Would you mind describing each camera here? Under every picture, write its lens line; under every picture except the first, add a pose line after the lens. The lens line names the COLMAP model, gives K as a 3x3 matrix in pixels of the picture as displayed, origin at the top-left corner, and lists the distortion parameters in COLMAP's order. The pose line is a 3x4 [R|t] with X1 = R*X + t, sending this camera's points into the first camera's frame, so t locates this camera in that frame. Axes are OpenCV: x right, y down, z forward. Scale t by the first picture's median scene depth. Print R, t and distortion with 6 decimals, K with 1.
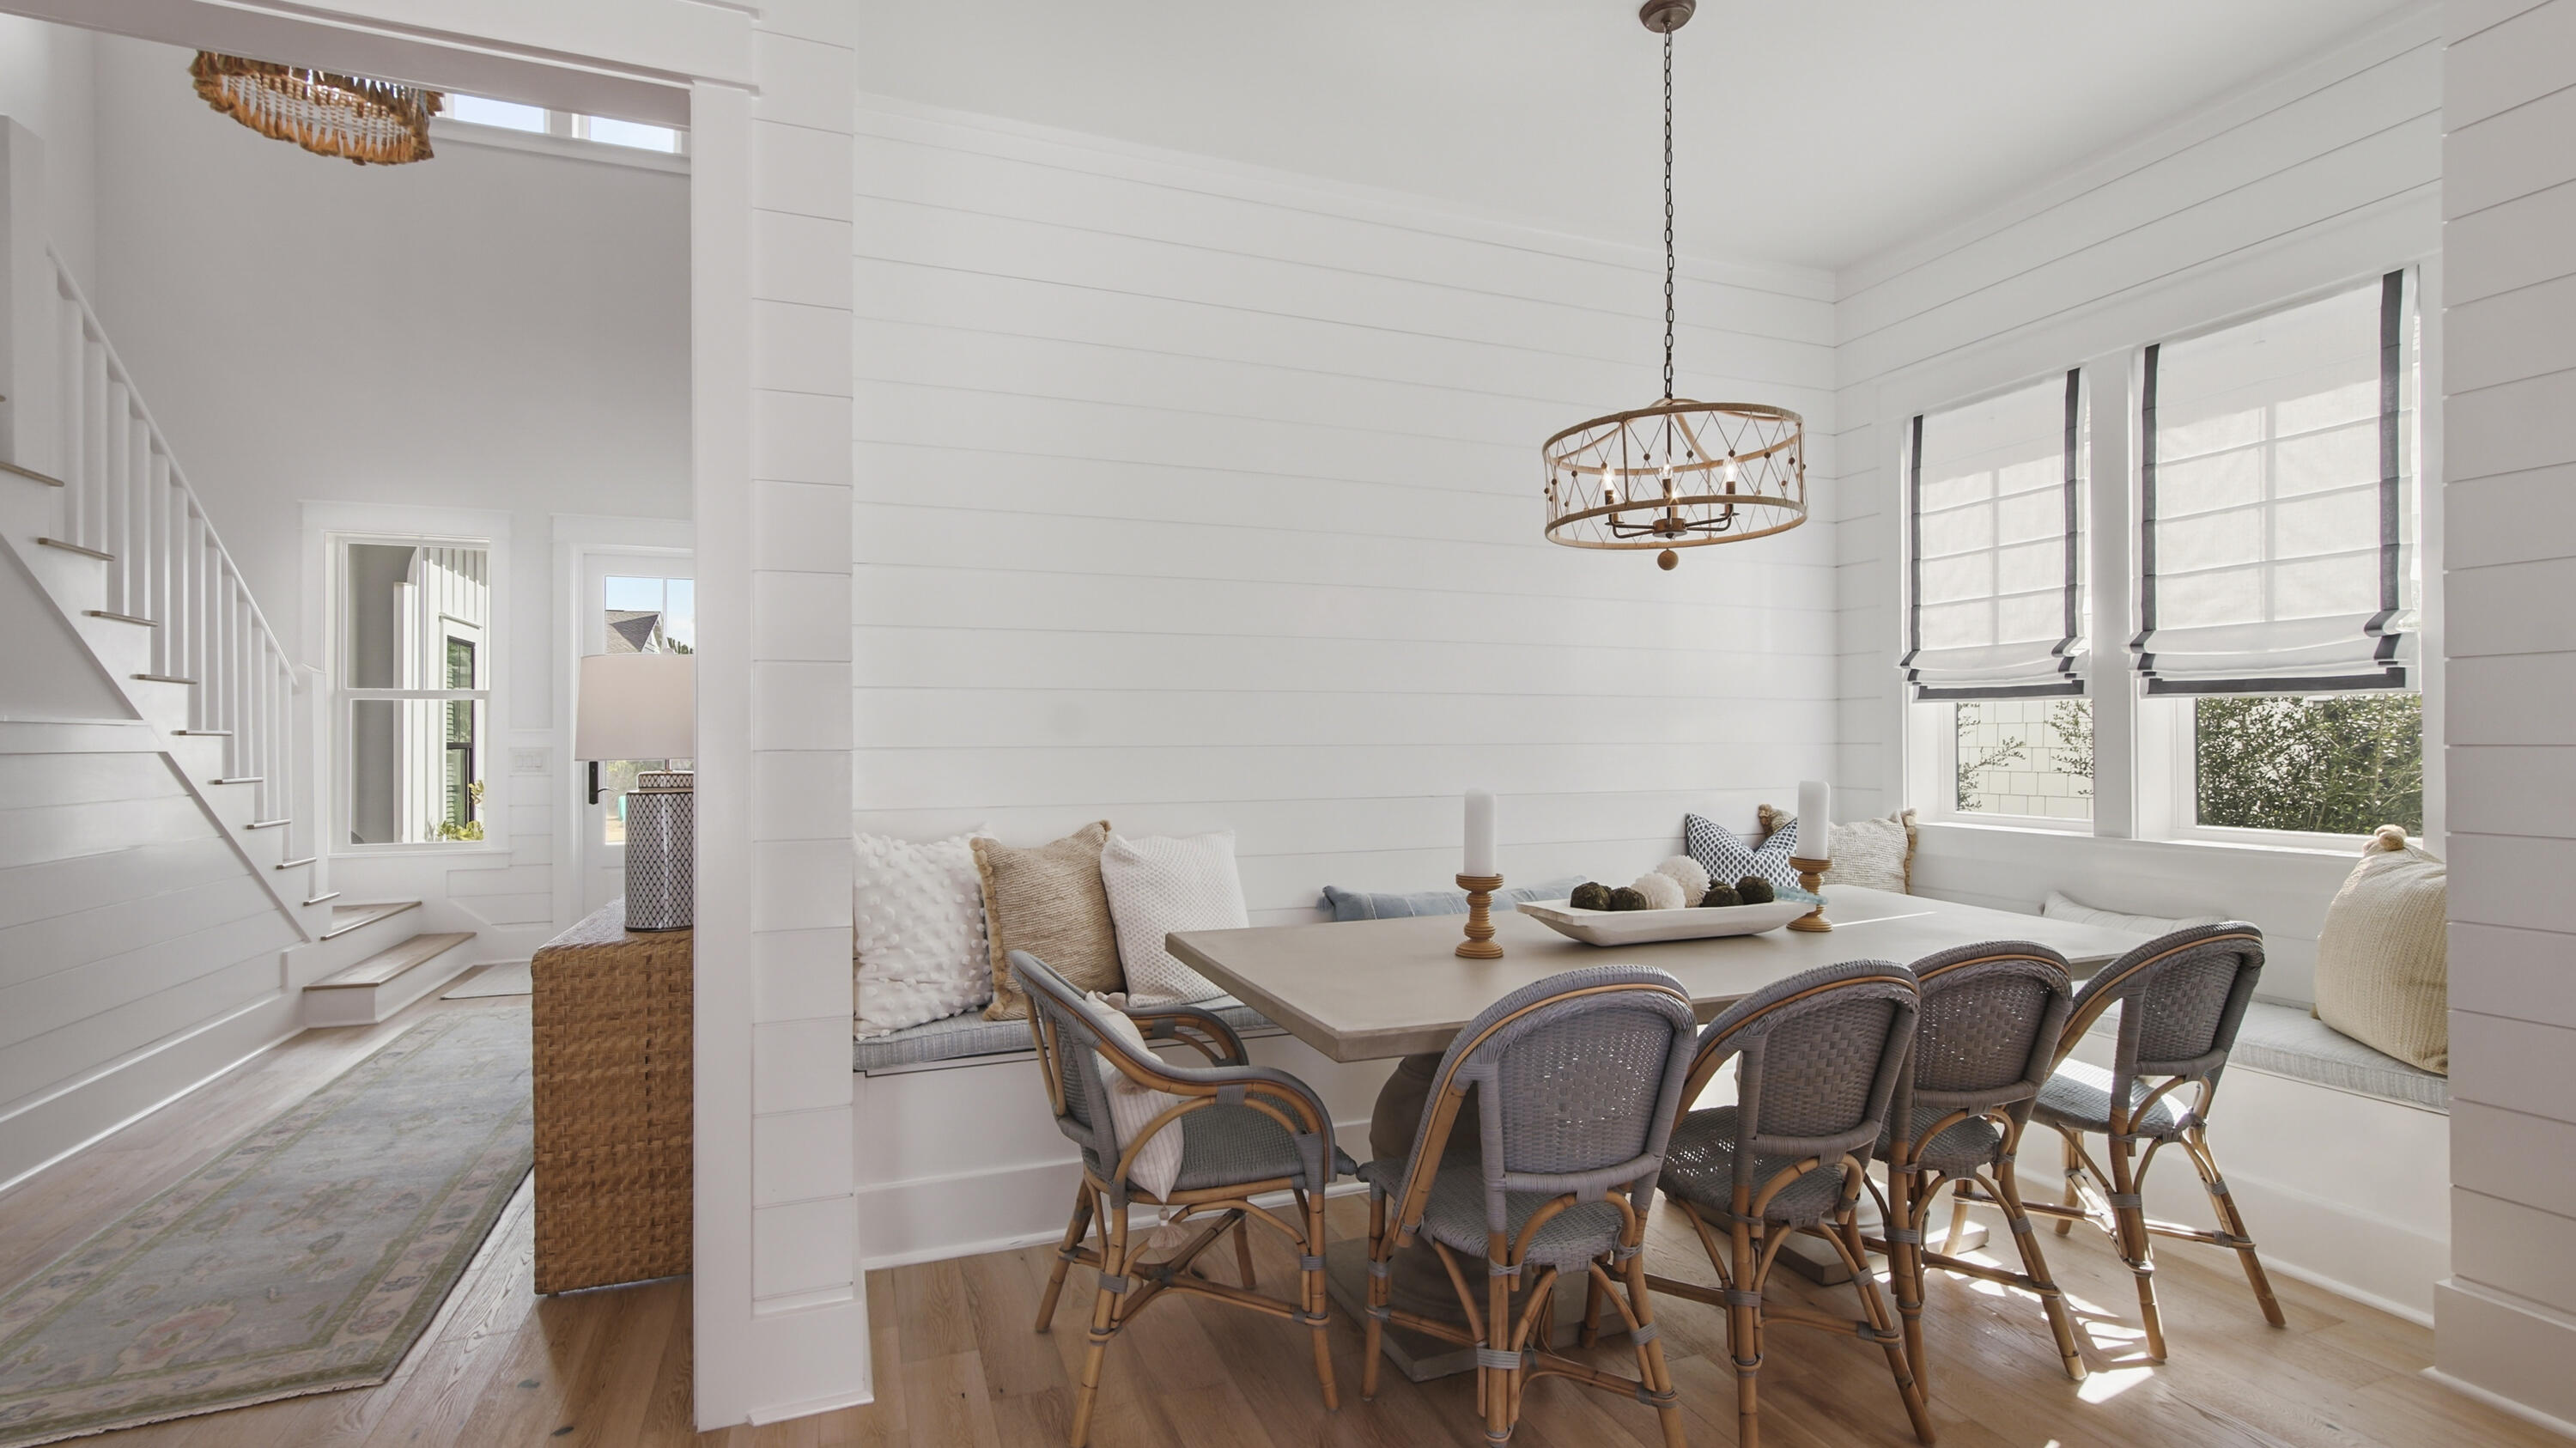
lens RADIAL K [[1162.4, 0, 1277.0], [0, 1162.4, 750.2], [0, 0, 1]] dist [-0.001441, 0.006627]
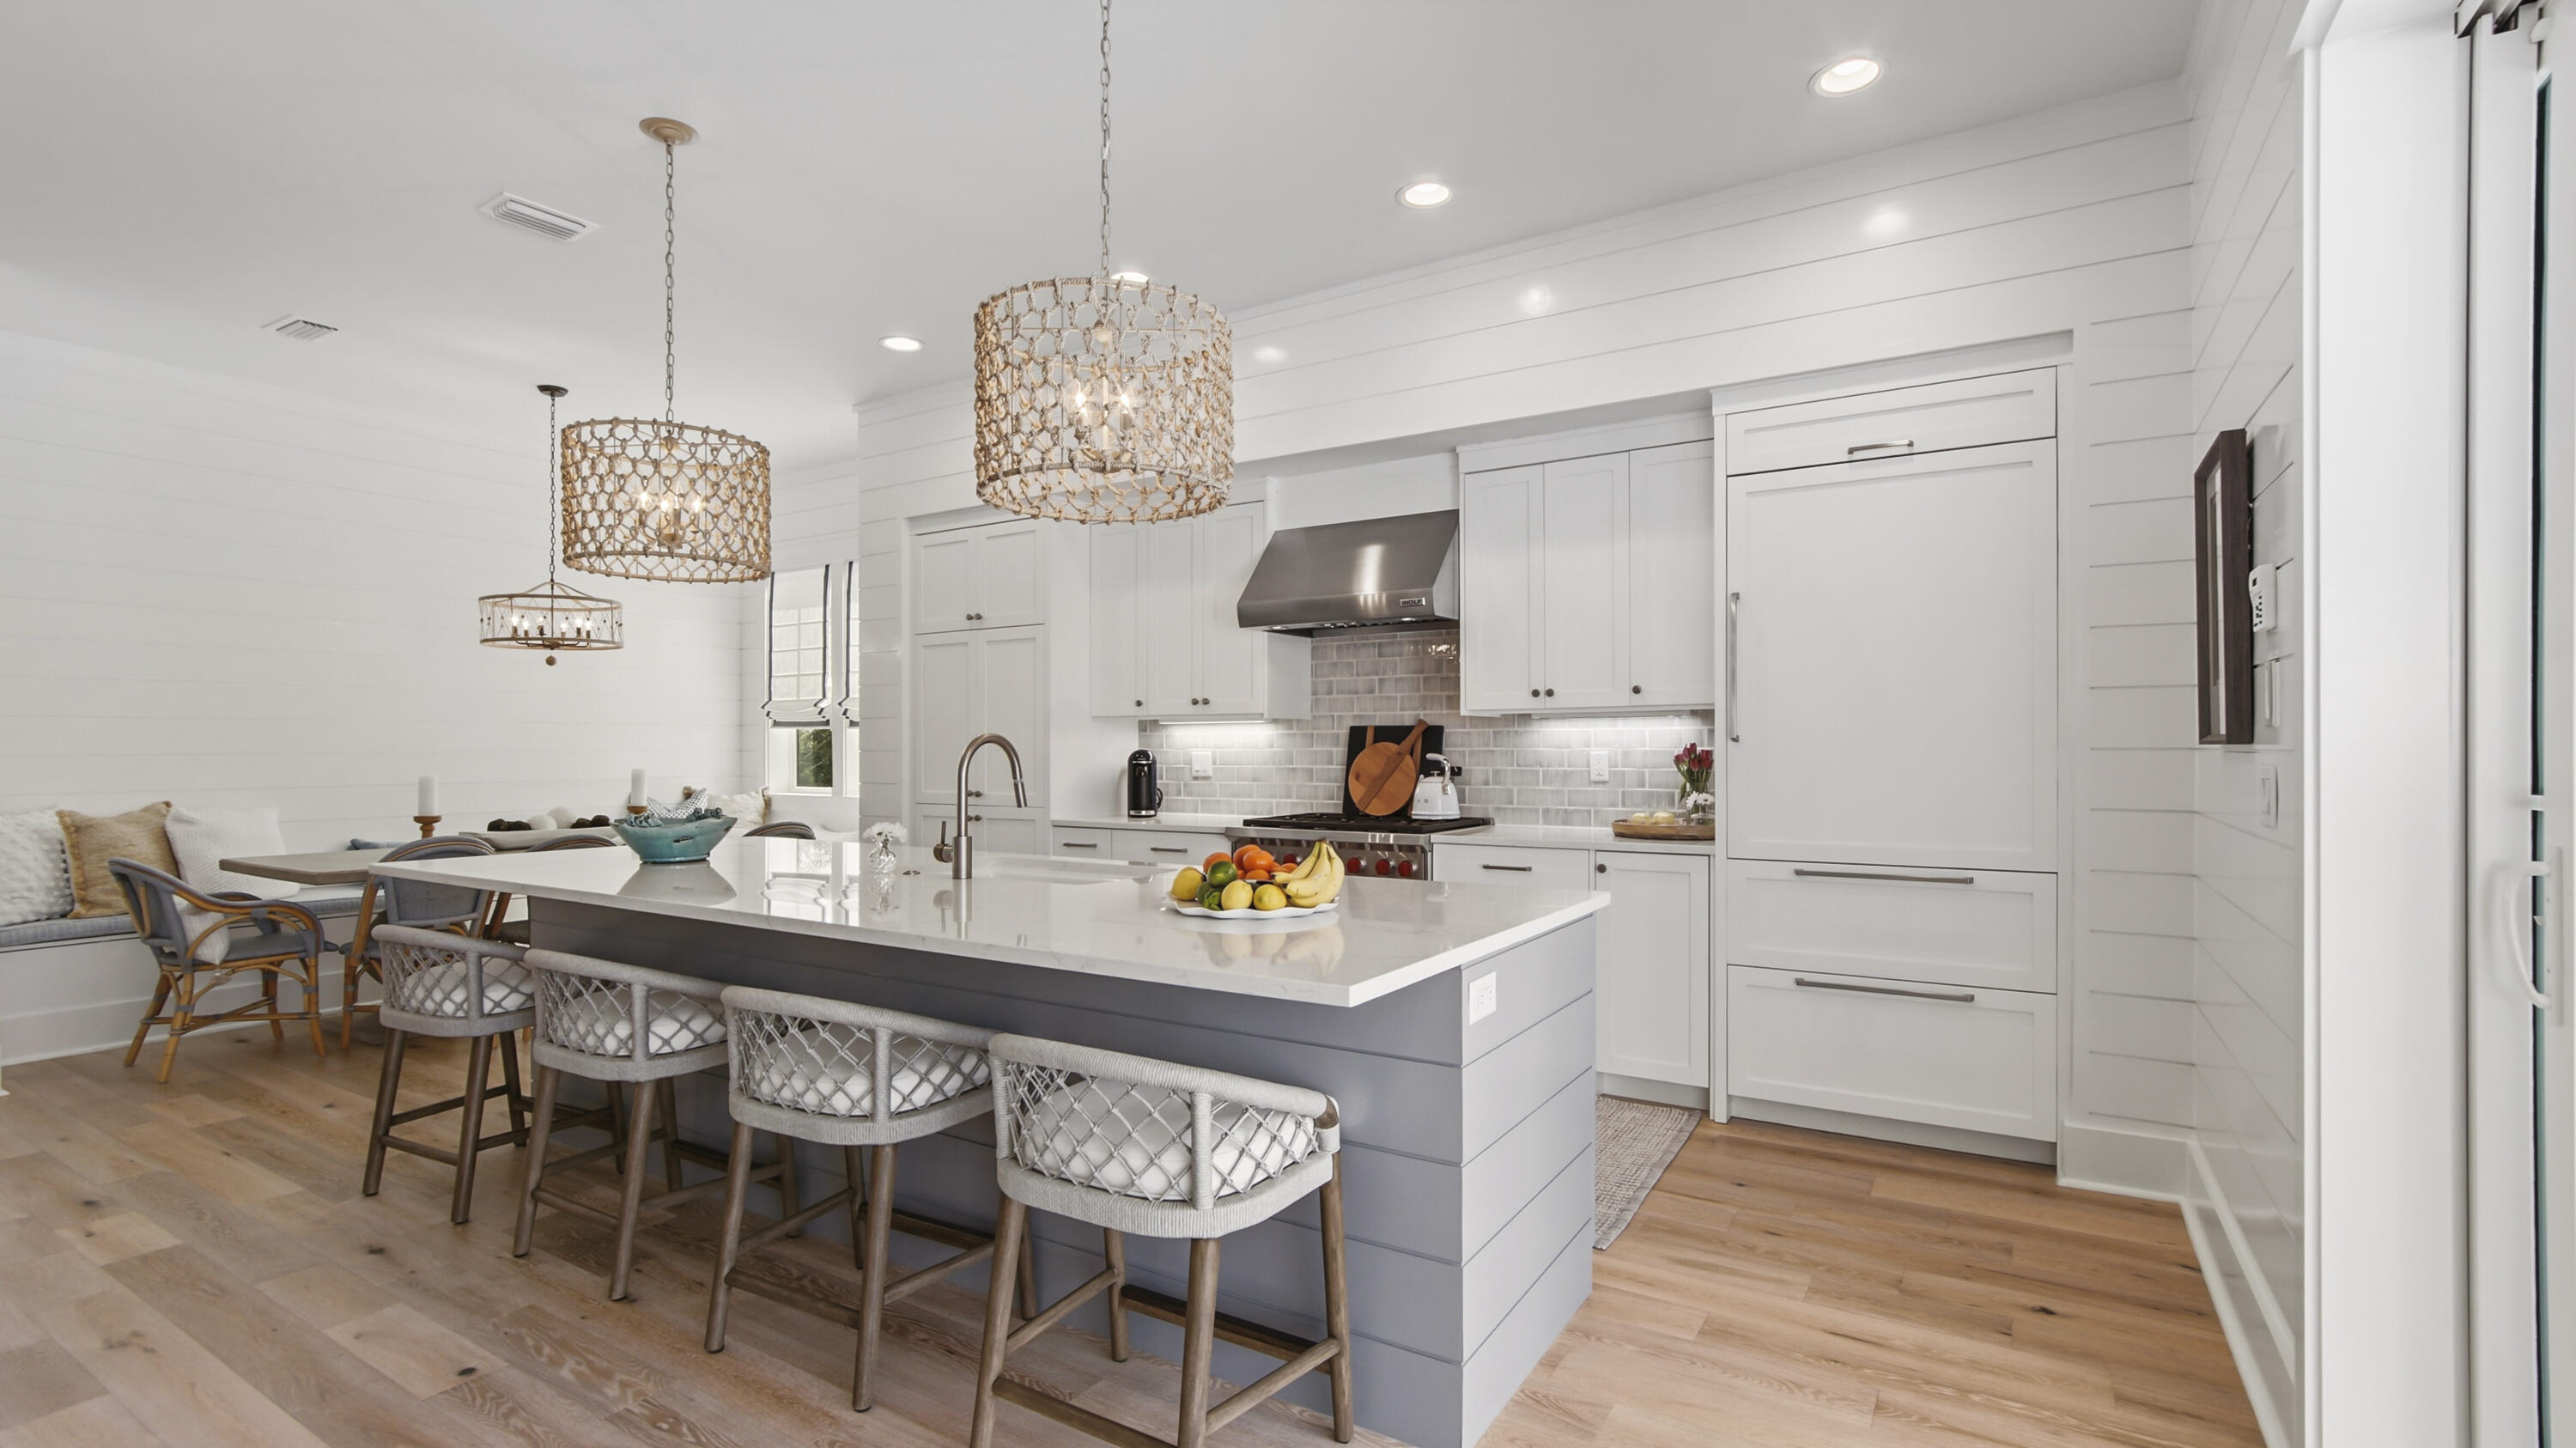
lens RADIAL K [[1162.4, 0, 1277.0], [0, 1162.4, 750.2], [0, 0, 1]] dist [-0.001441, 0.006627]
pose [[0.803337, -0.002651, 0.595519, 0.138127], [0.006757, 0.999966, -0.004664, 0.010367], [-0.595487, 0.007771, 0.803327, -1.356645]]
